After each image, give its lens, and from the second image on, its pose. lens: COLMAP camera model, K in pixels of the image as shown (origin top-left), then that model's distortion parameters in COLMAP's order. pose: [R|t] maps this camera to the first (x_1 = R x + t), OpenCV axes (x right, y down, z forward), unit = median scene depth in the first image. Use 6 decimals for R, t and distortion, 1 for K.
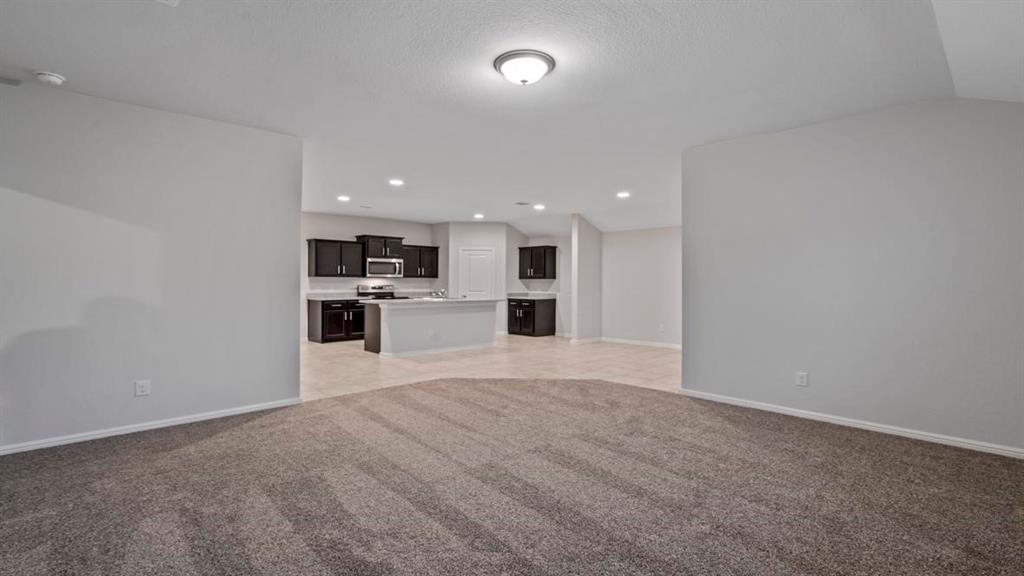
lens RADIAL K [[468.4, 0, 512.7], [0, 468.4, 284.5], [0, 0, 1]] dist [-0.001556, 0.001783]
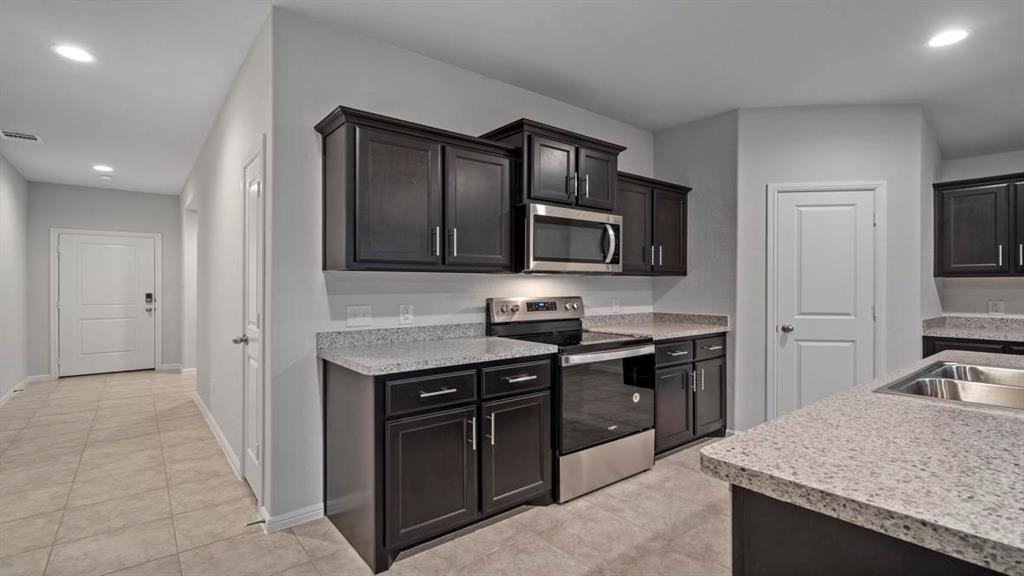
lens RADIAL K [[468.4, 0, 513.0], [0, 468.4, 288.7], [0, 0, 1]] dist [-0.001556, 0.001783]
pose [[0.995864, -0.003434, -0.090795, -0.276743], [0.004014, 0.999973, 0.006211, -0.006749], [0.090771, -0.006550, 0.995850, 0.673827]]
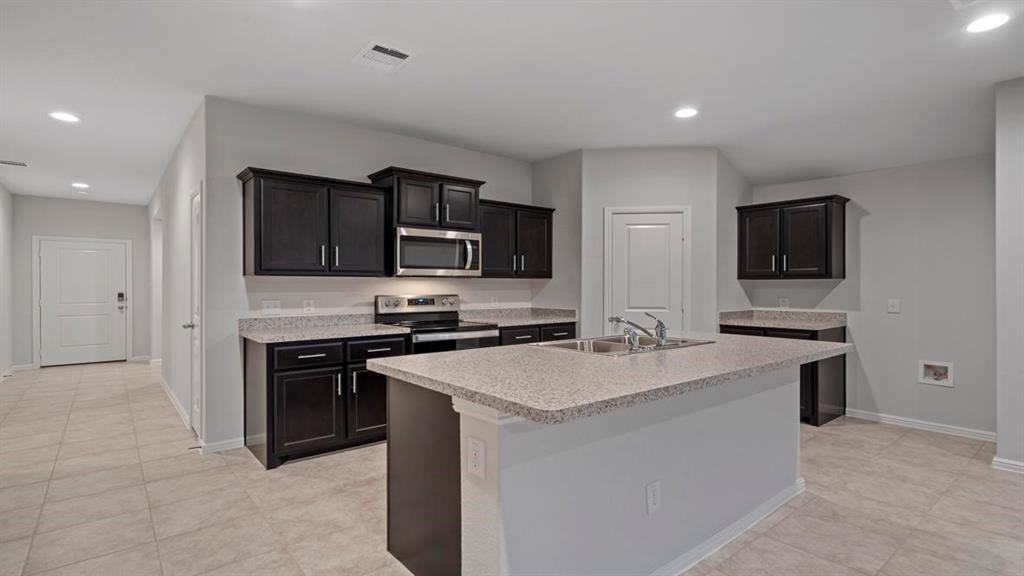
lens RADIAL K [[488.2, 0, 511.8], [0, 488.2, 291.8], [0, 0, 1]] dist [0.003944, -0.000190]
pose [[0.996989, -0.003268, -0.077474, -0.172120], [0.004157, 0.999927, 0.011311, -0.006331], [0.077432, -0.011599, 0.996930, 0.561997]]
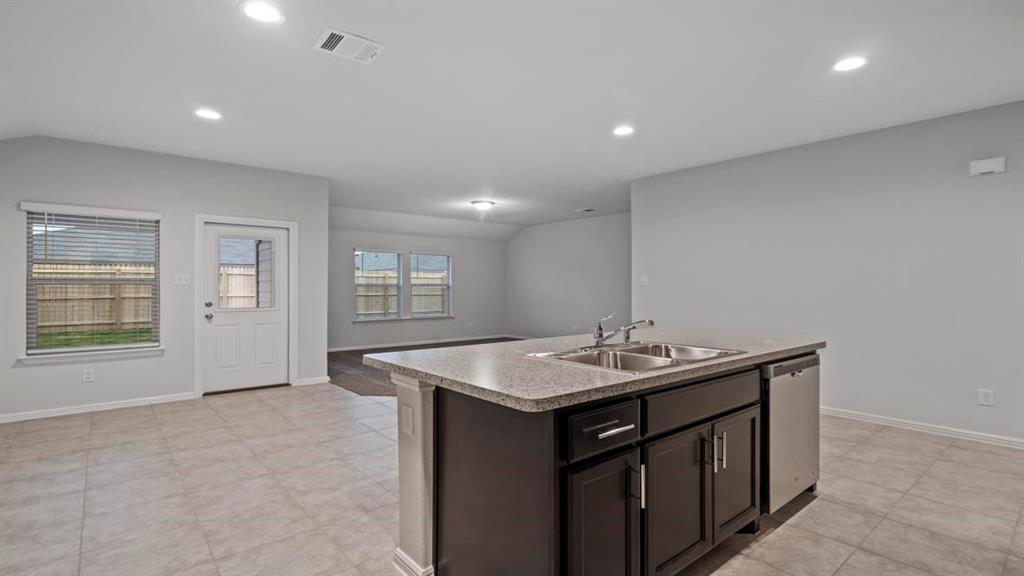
lens RADIAL K [[488.2, 0, 514.2], [0, 488.2, 287.4], [0, 0, 1]] dist [0.003944, -0.000190]
pose [[-0.997929, -0.003124, 0.064256, -0.090255], [-0.003255, 0.999993, -0.001936, -0.004788], [-0.064249, -0.002141, -0.997932, 1.052591]]
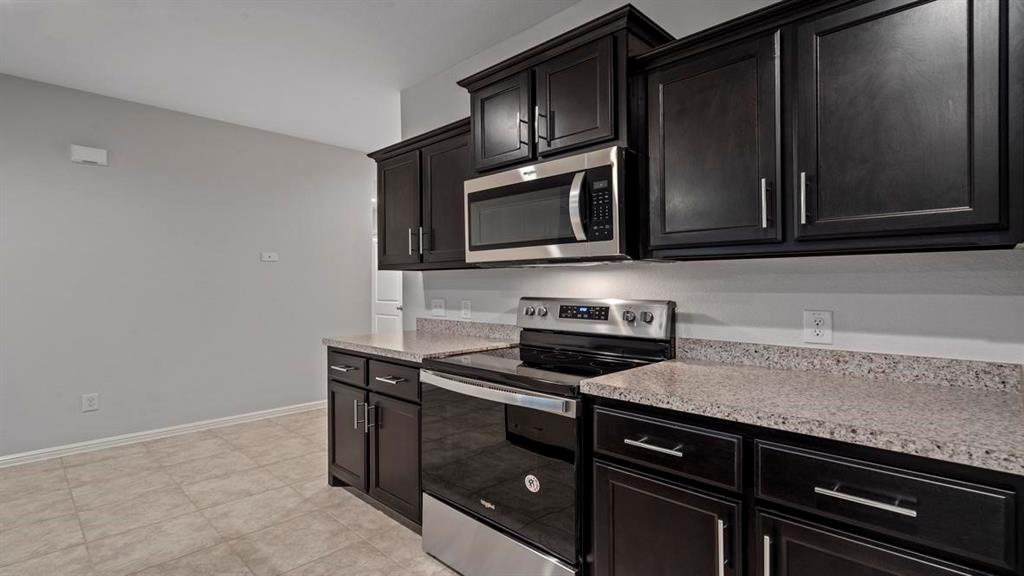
lens RADIAL K [[488.2, 0, 515.1], [0, 488.2, 287.3], [0, 0, 1]] dist [0.003944, -0.000190]
pose [[0.037026, 0.004053, -0.999306, -0.066185], [0.004063, 0.999983, 0.004206, -0.005137], [0.999306, -0.004216, 0.037009, 0.950173]]
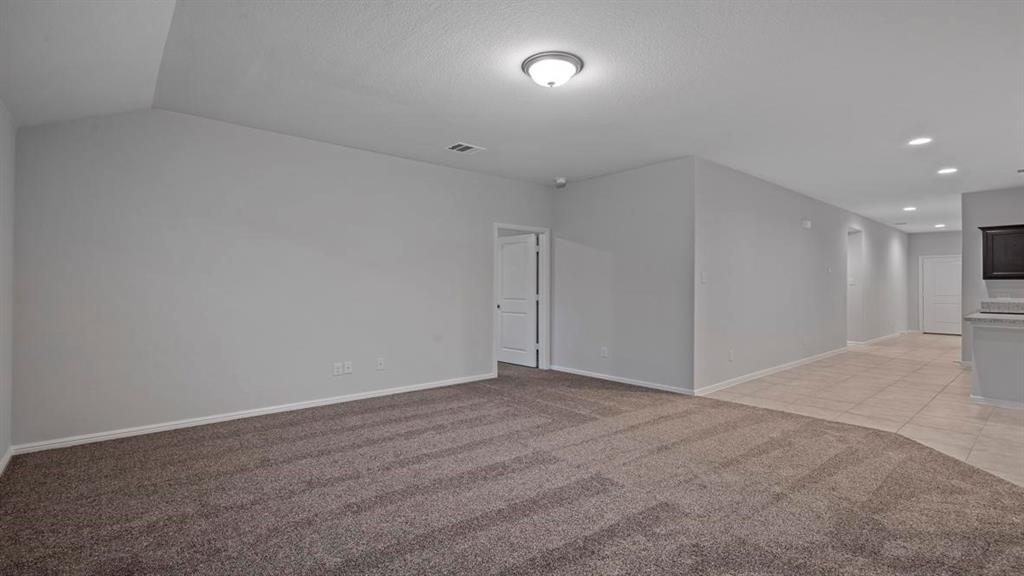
lens RADIAL K [[468.4, 0, 527.2], [0, 468.4, 276.1], [0, 0, 1]] dist [-0.001556, 0.001783]
pose [[-0.038970, -0.021217, -0.999015, 0.292062], [-0.002848, 0.999773, -0.021122, -0.004354], [0.999236, 0.002022, -0.039022, 0.281146]]
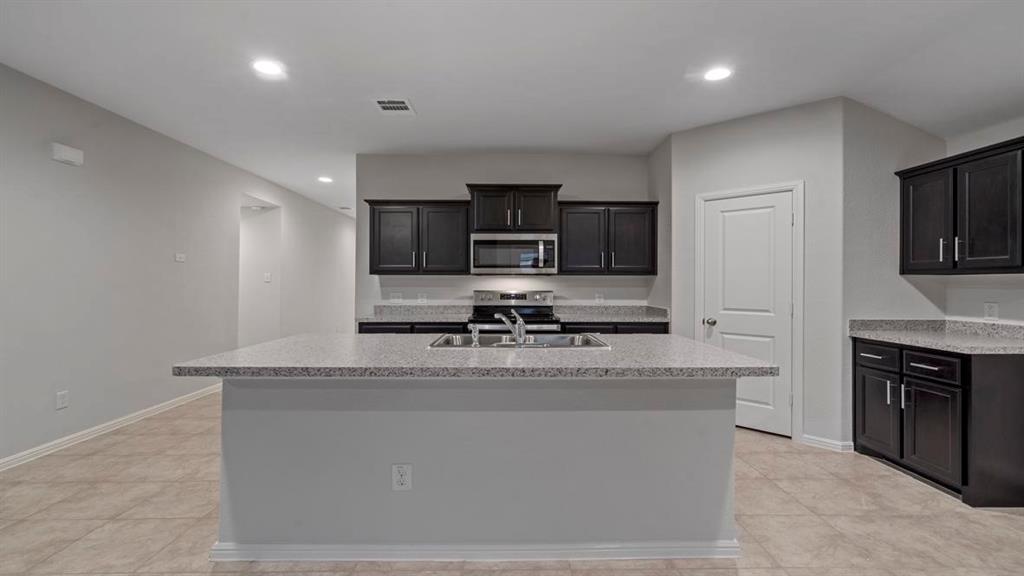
lens RADIAL K [[468.4, 0, 517.1], [0, 468.4, 280.7], [0, 0, 1]] dist [-0.001556, 0.001783]
pose [[0.737460, -0.004691, -0.675375, 0.037481], [0.000124, 0.999977, -0.006811, -0.005747], [0.675391, 0.004939, 0.737443, 0.641374]]
